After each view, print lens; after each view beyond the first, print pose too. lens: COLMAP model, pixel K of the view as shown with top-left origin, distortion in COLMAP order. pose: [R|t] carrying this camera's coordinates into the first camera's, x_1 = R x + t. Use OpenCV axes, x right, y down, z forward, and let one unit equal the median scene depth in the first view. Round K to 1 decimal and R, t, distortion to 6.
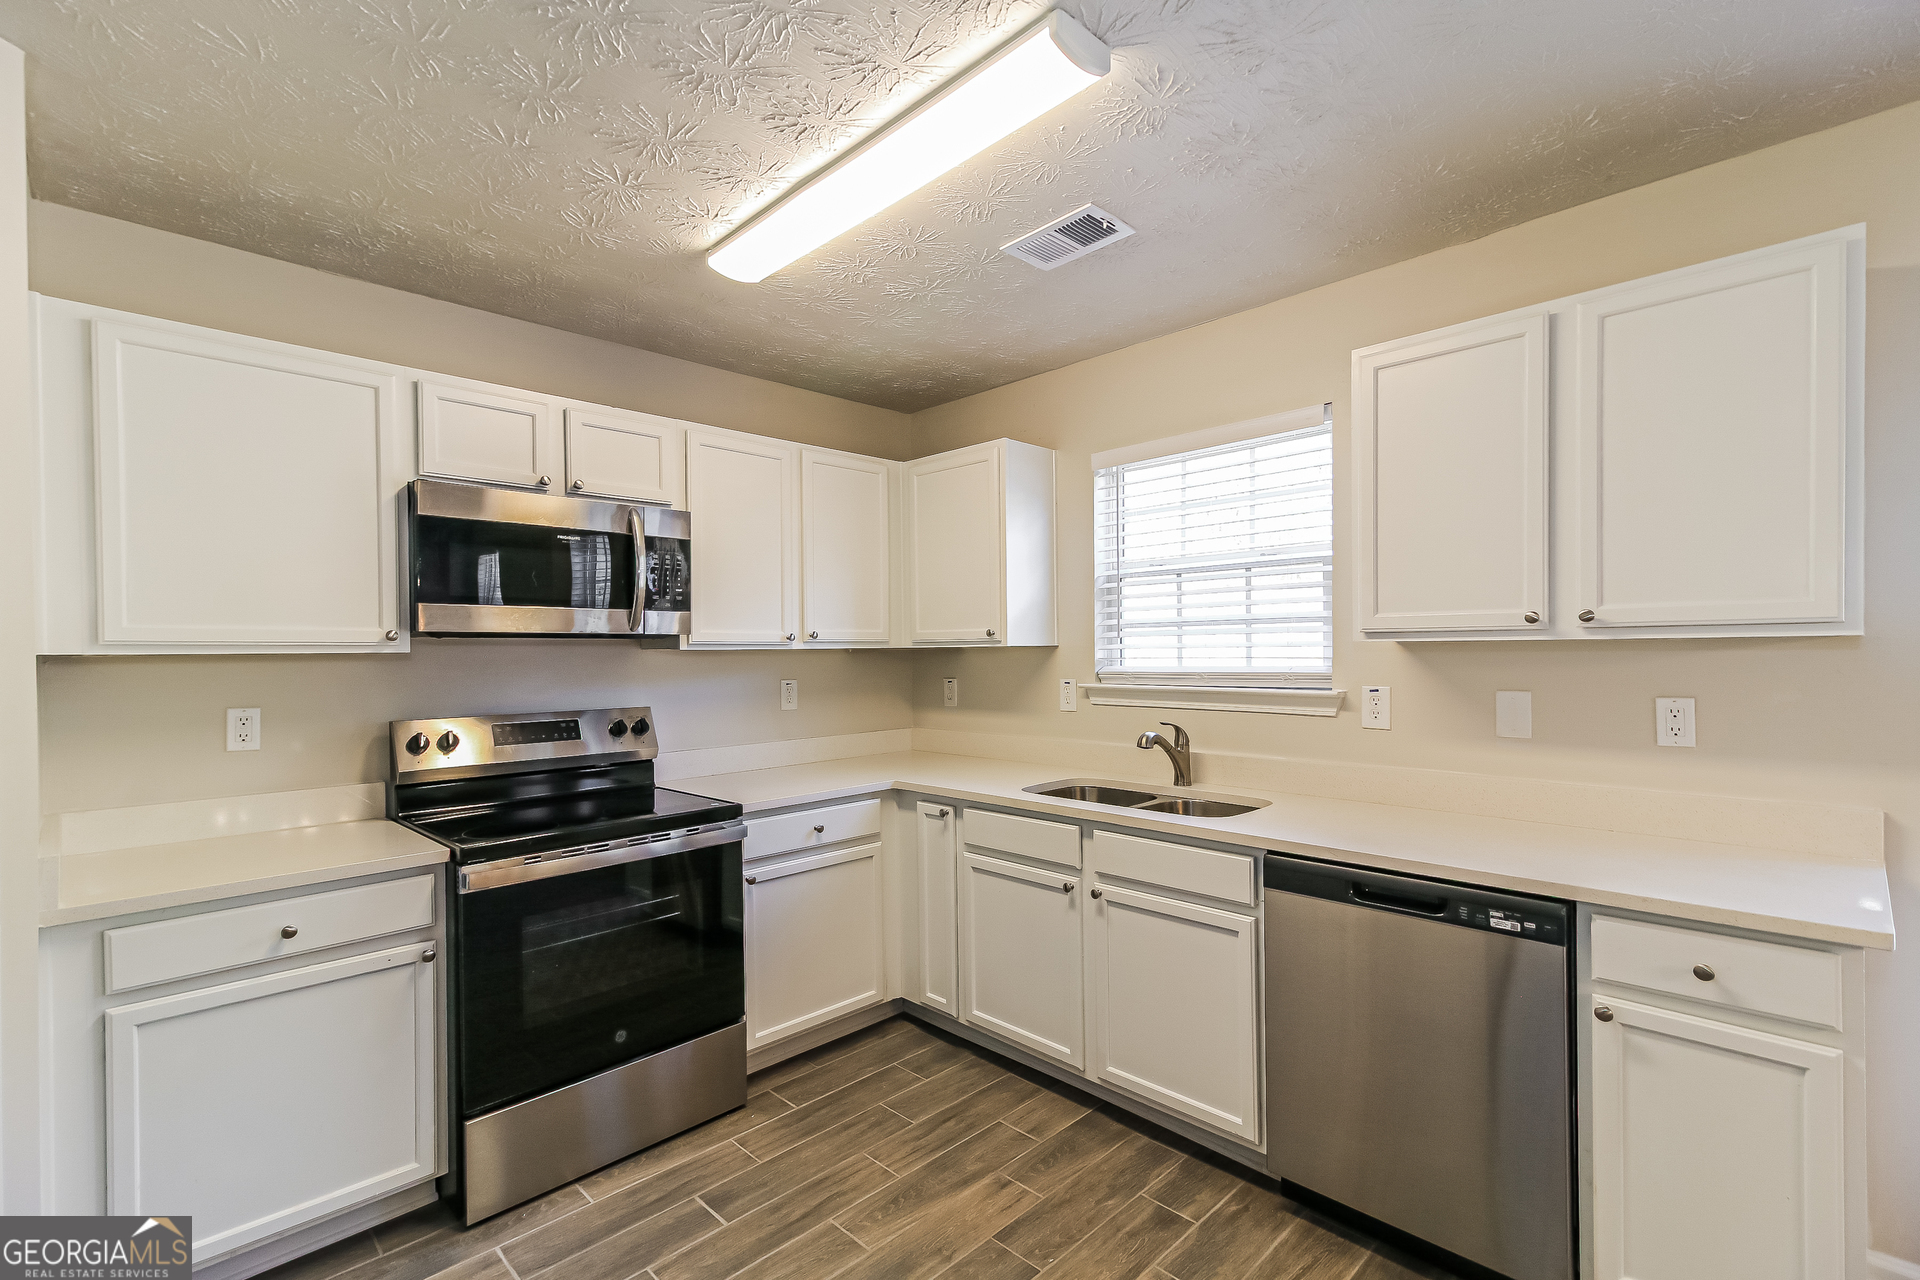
lens RADIAL K [[877.7, 0, 960.0], [0, 877.7, 640.0], [0, 0, 1]] dist [0.001264, 0.000088]
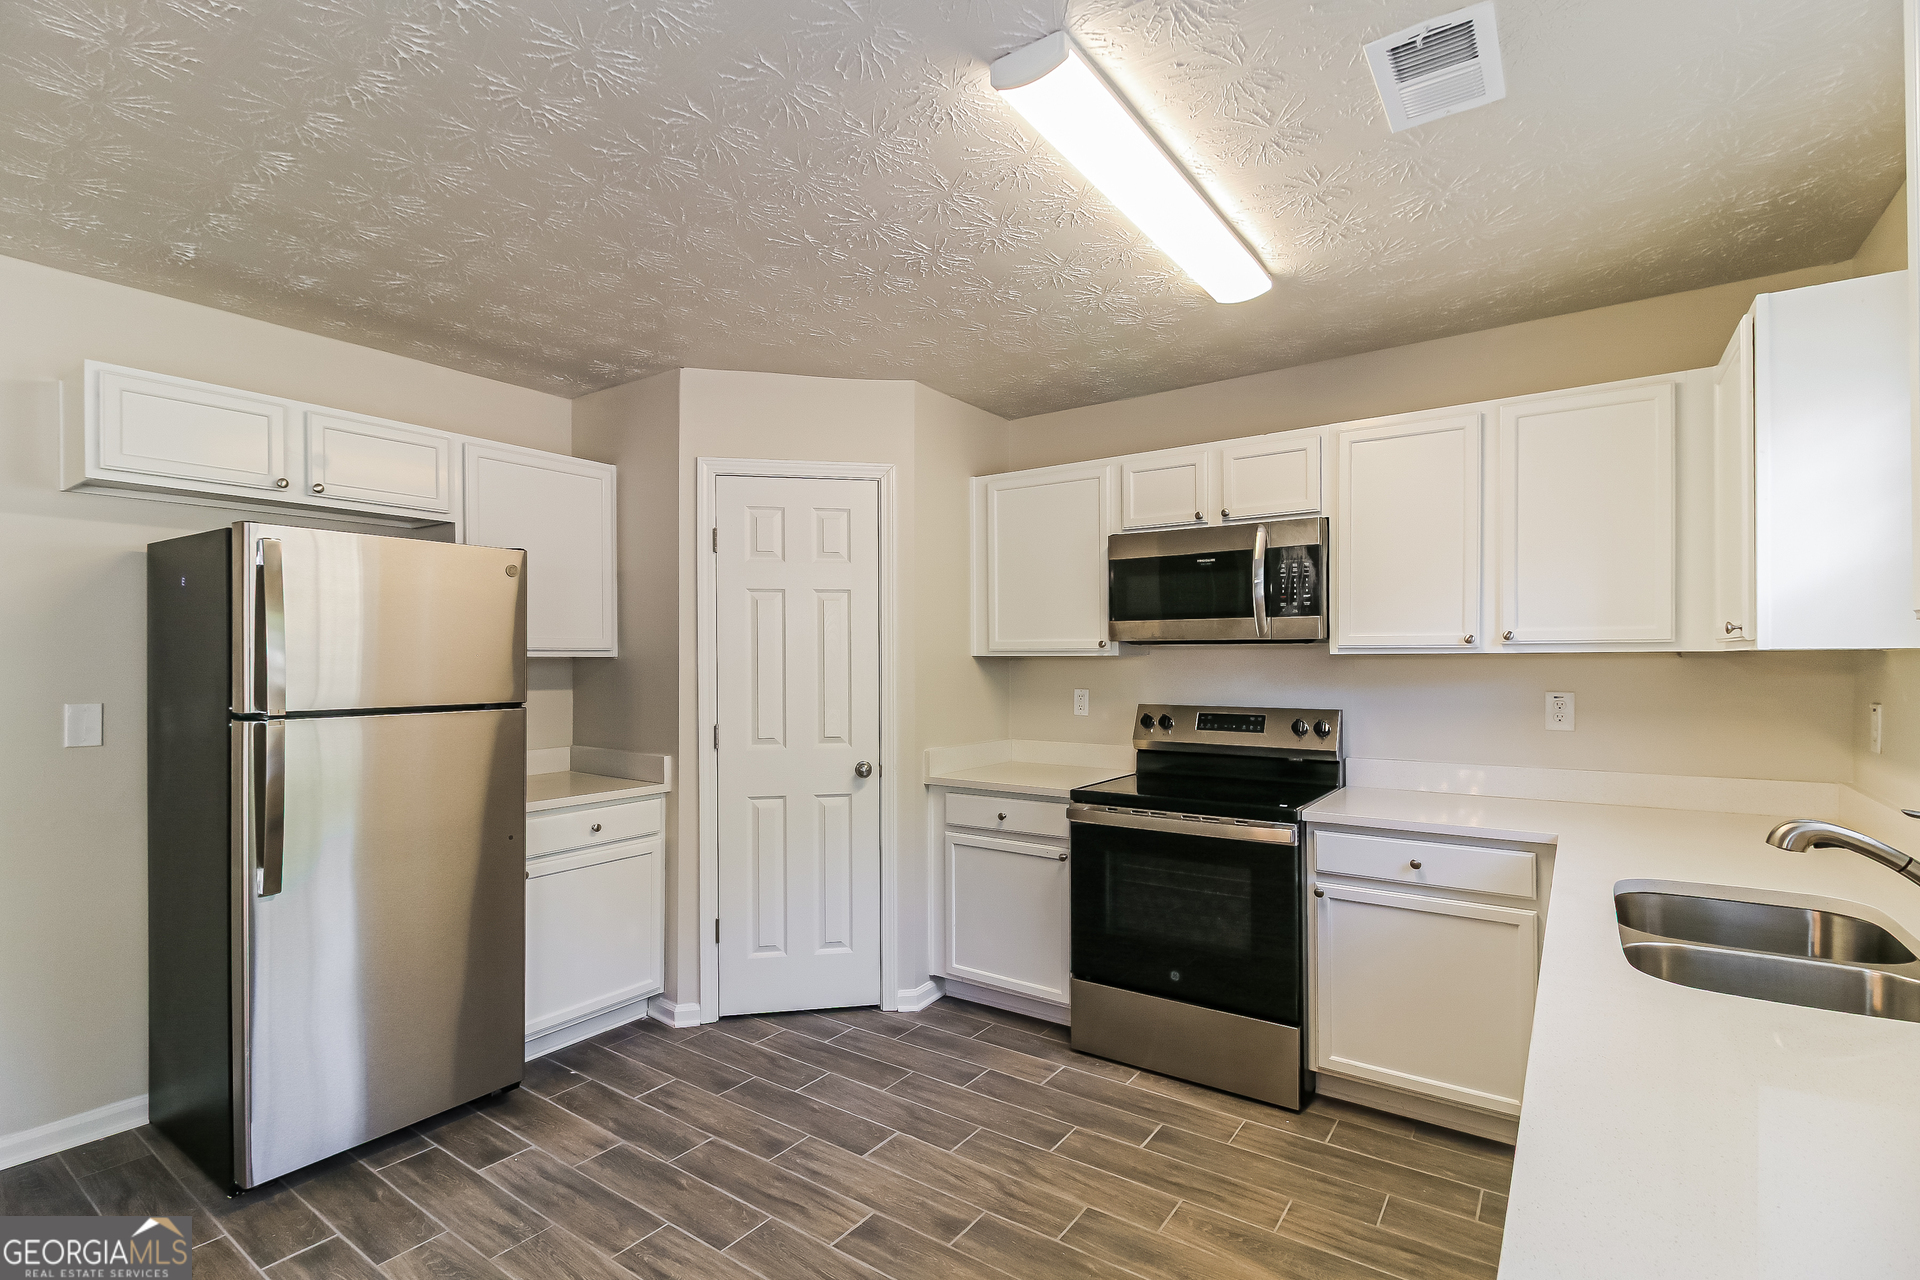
lens RADIAL K [[886.7, 0, 931.7], [0, 886.7, 647.4], [0, 0, 1]] dist [-0.001584, -0.000578]
pose [[0.141832, -0.000244, -0.989891, 0.715725], [0.013733, 0.999904, 0.001721, -0.004981], [0.989796, -0.013838, 0.141821, 0.469966]]
